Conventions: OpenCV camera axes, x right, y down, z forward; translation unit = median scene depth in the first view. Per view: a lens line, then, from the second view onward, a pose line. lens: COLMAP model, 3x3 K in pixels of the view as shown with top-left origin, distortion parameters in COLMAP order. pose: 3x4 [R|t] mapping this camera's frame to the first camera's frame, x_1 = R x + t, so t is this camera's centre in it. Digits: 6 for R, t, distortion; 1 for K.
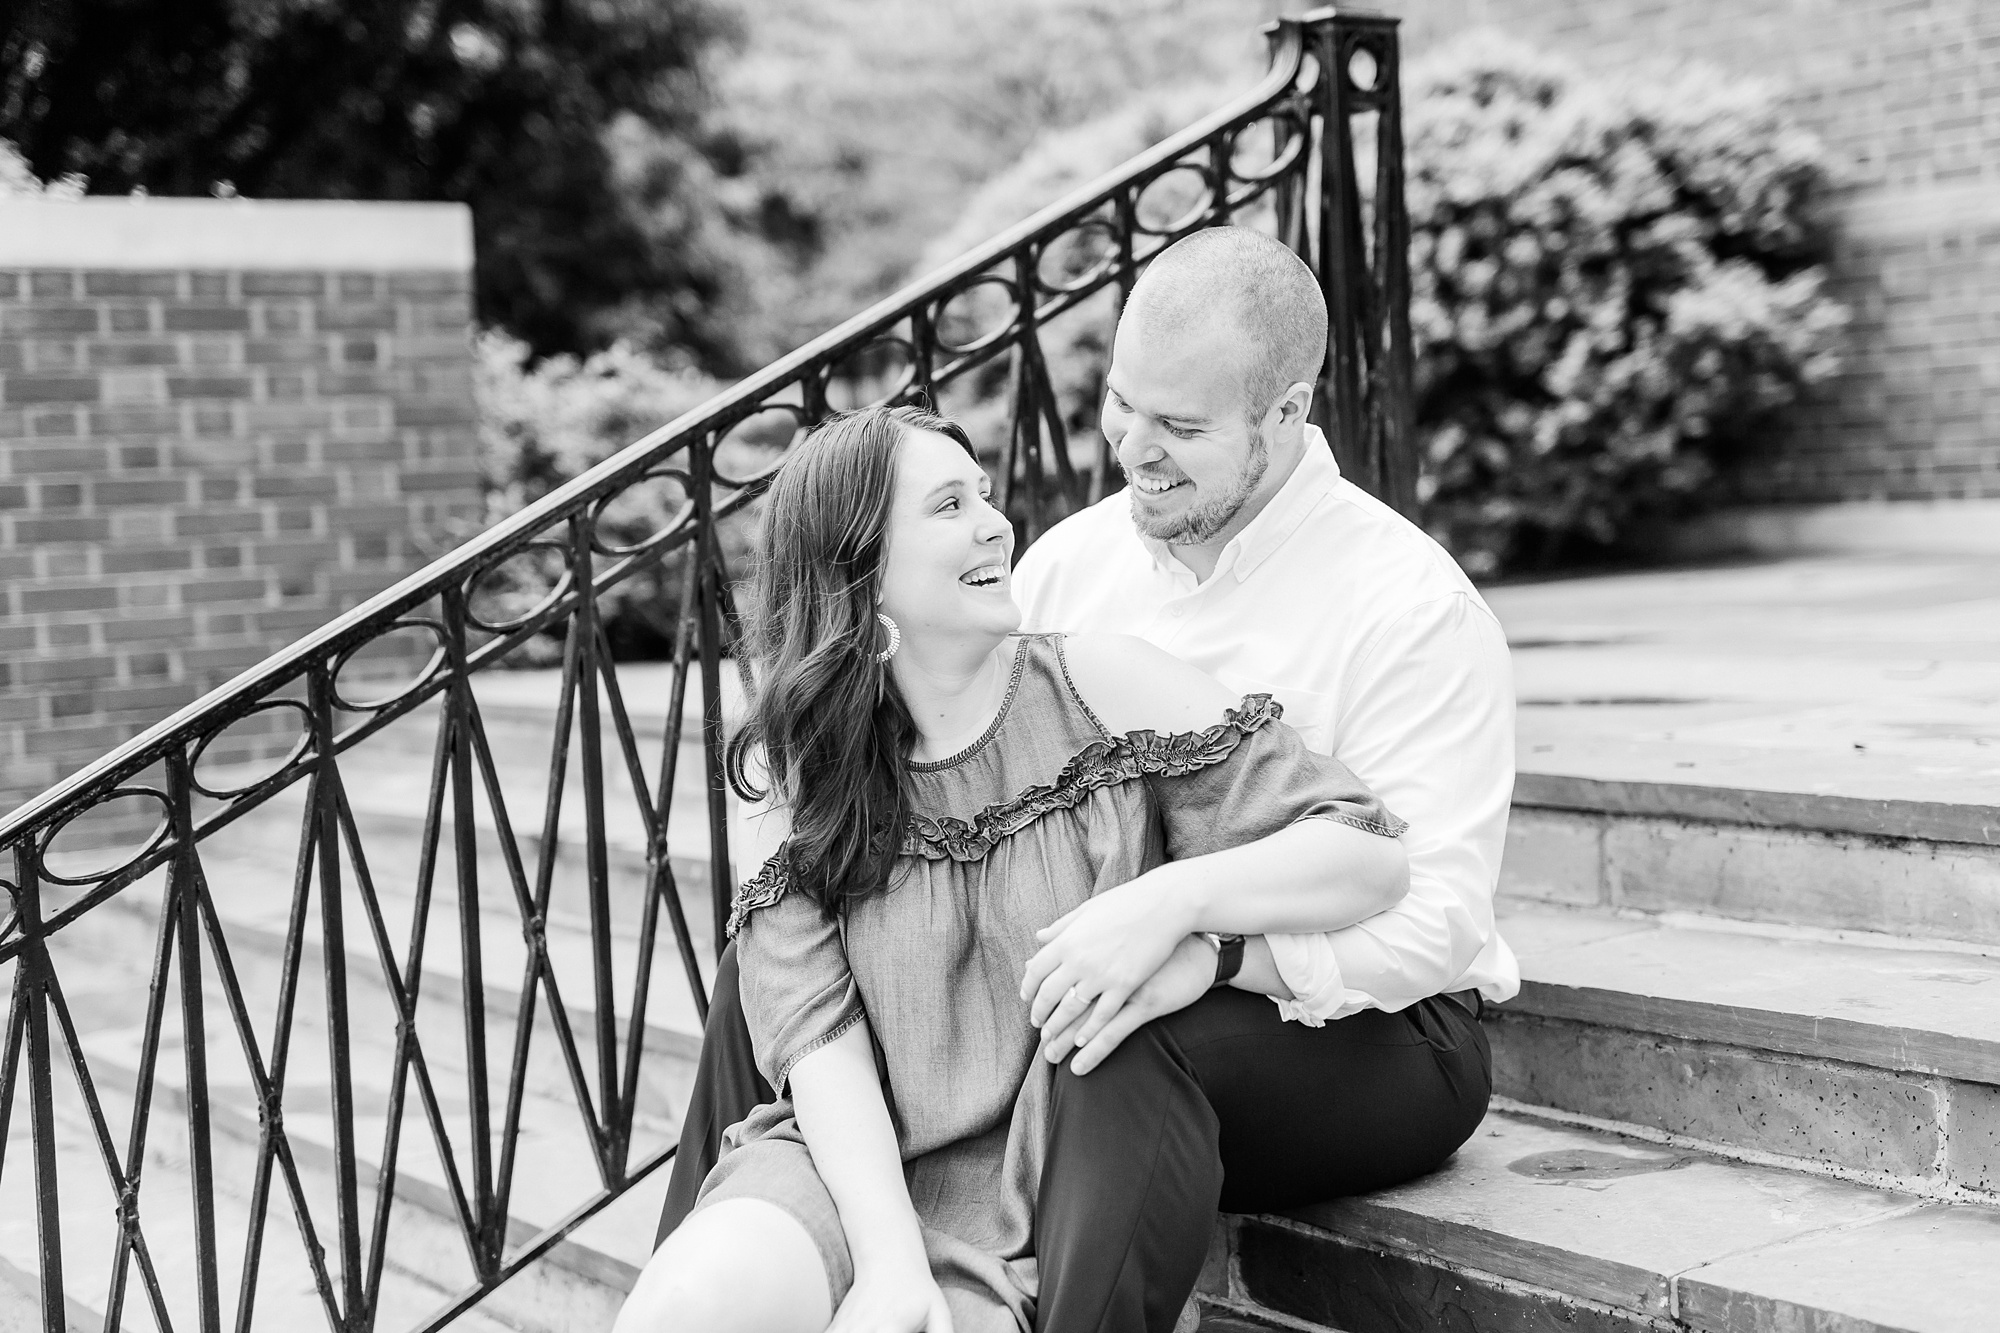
lens RADIAL K [[2778.3, 0, 1000.0], [0, 2778.3, 666.5], [0, 0, 1]] dist [-0.007205, 0.064888]
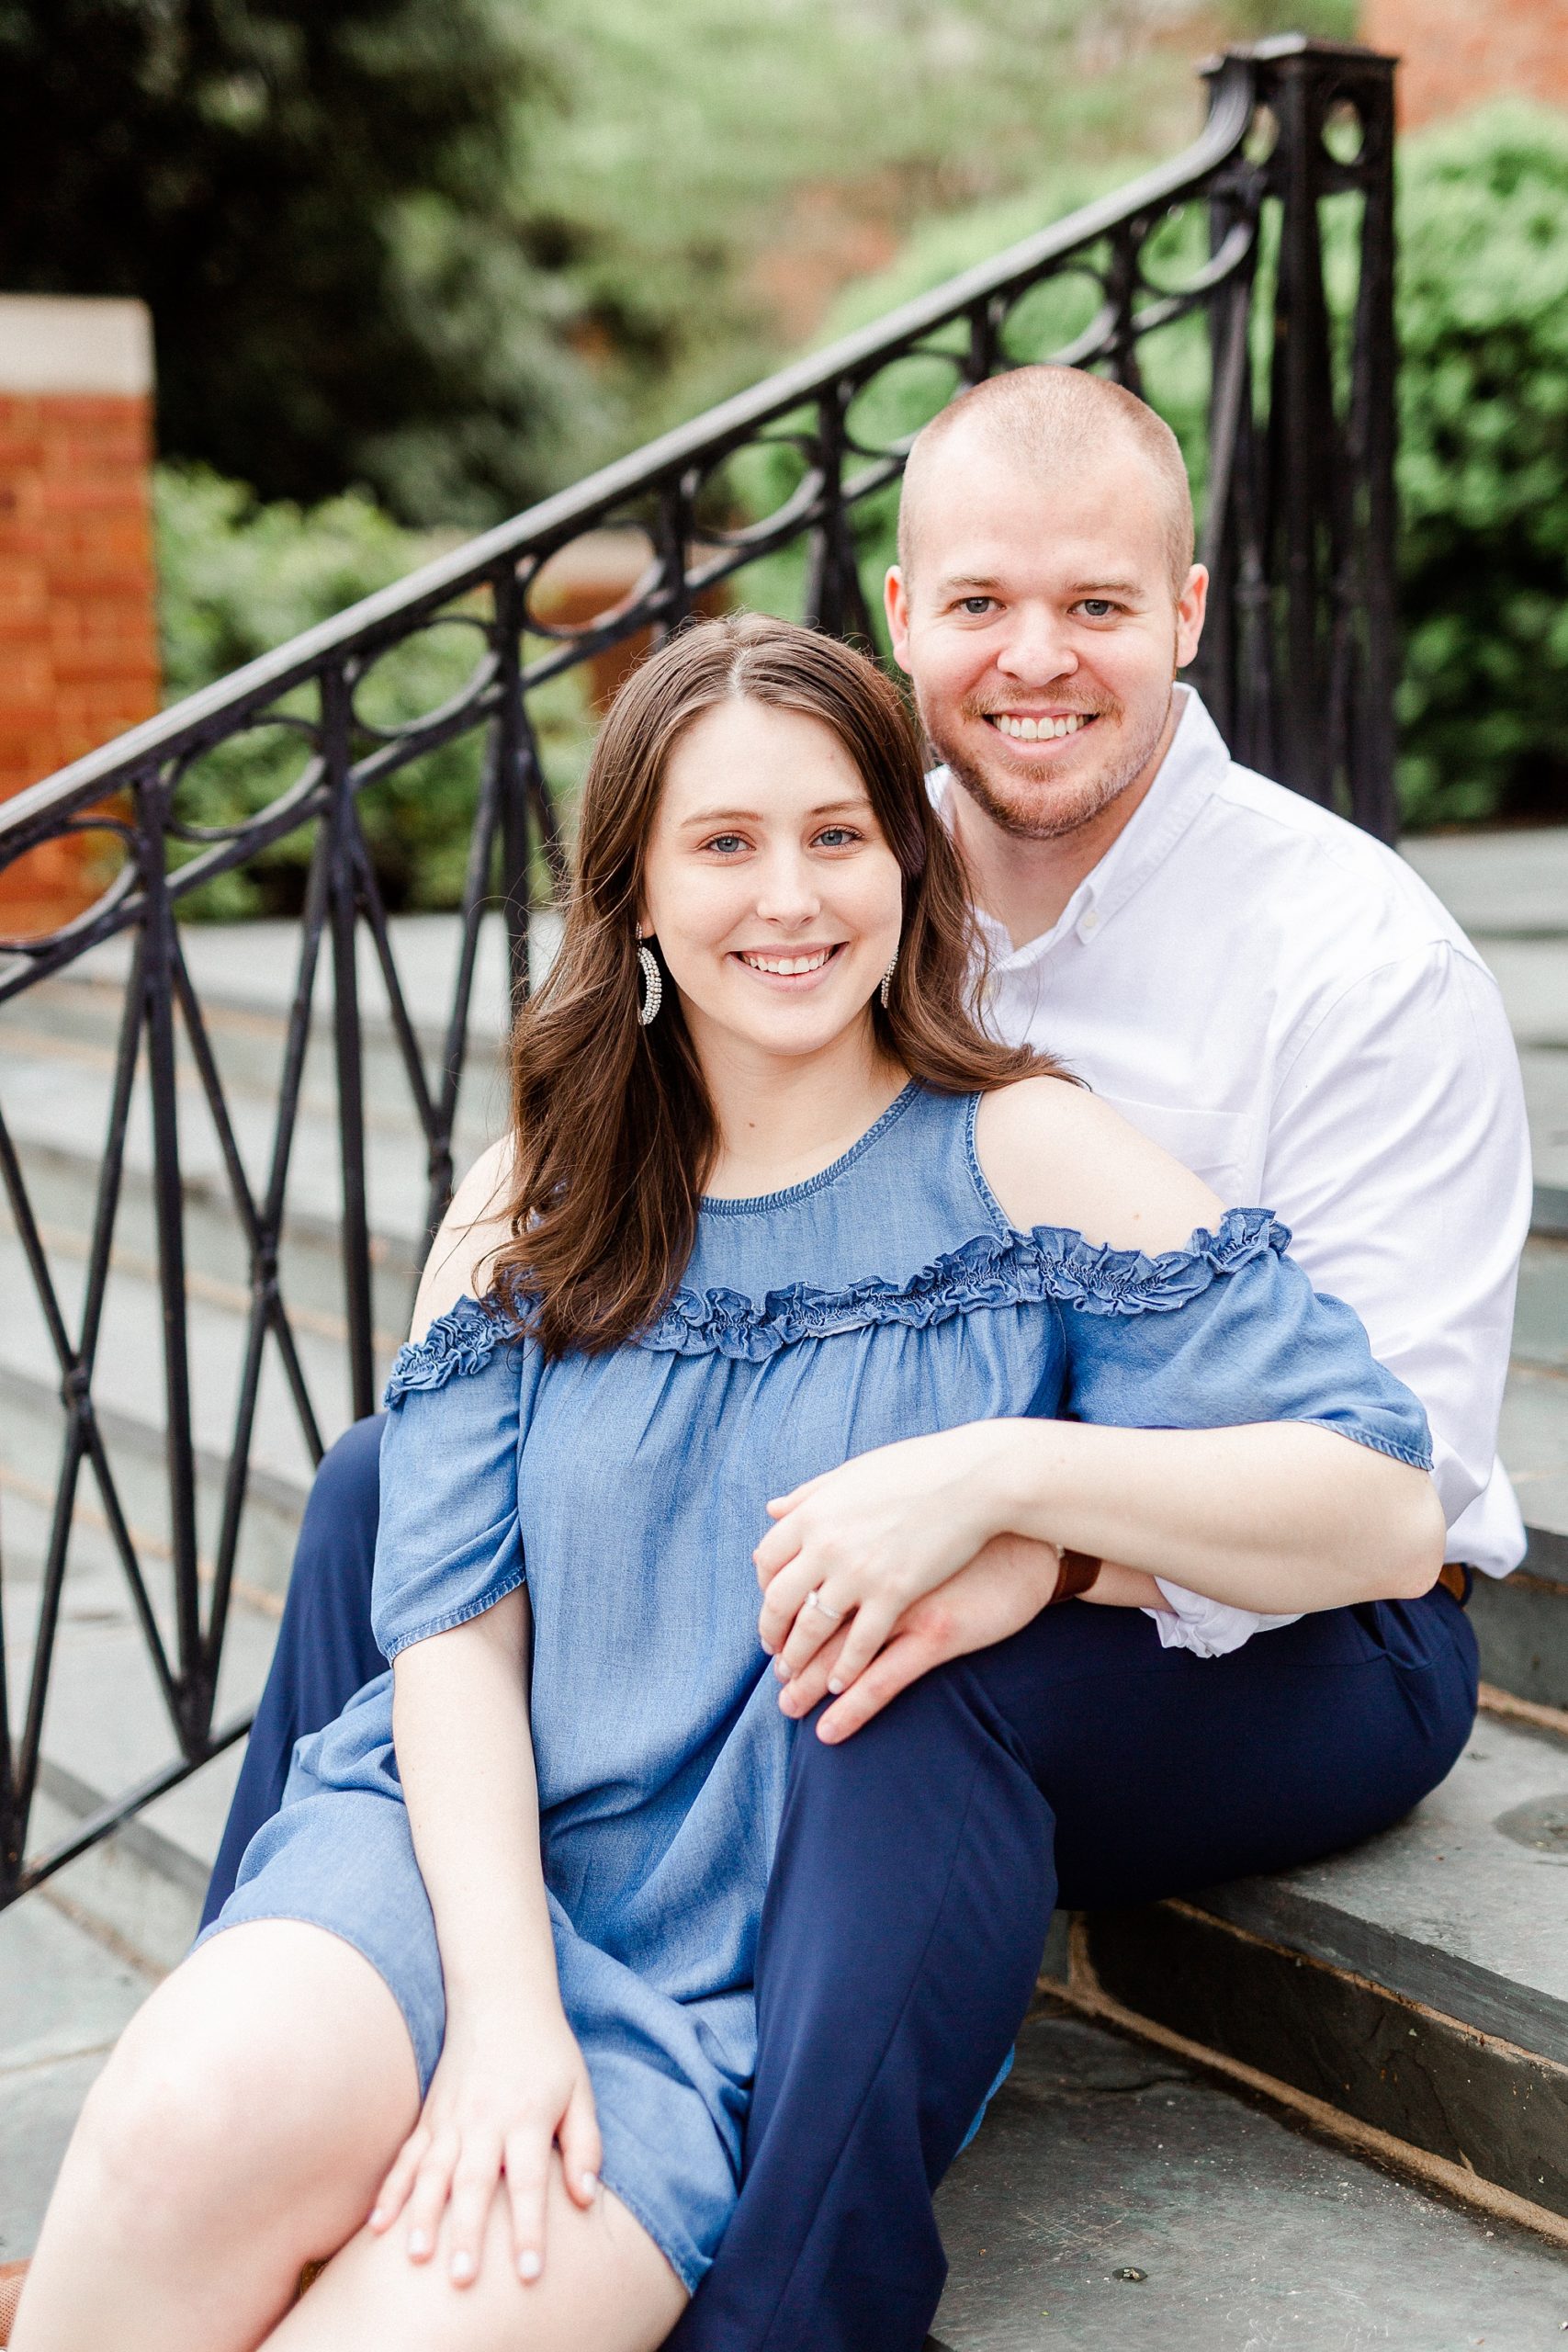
lens RADIAL K [[3267.0, 0, 776.3], [0, 3267.0, 1133.8], [0, 0, 1]] dist [-0.007205, 0.064888]
pose [[0.999085, 0.027542, -0.032715, 0.024870], [-0.024788, 0.996340, 0.081802, -0.031931], [0.034848, -0.080916, 0.996112, 0.176615]]
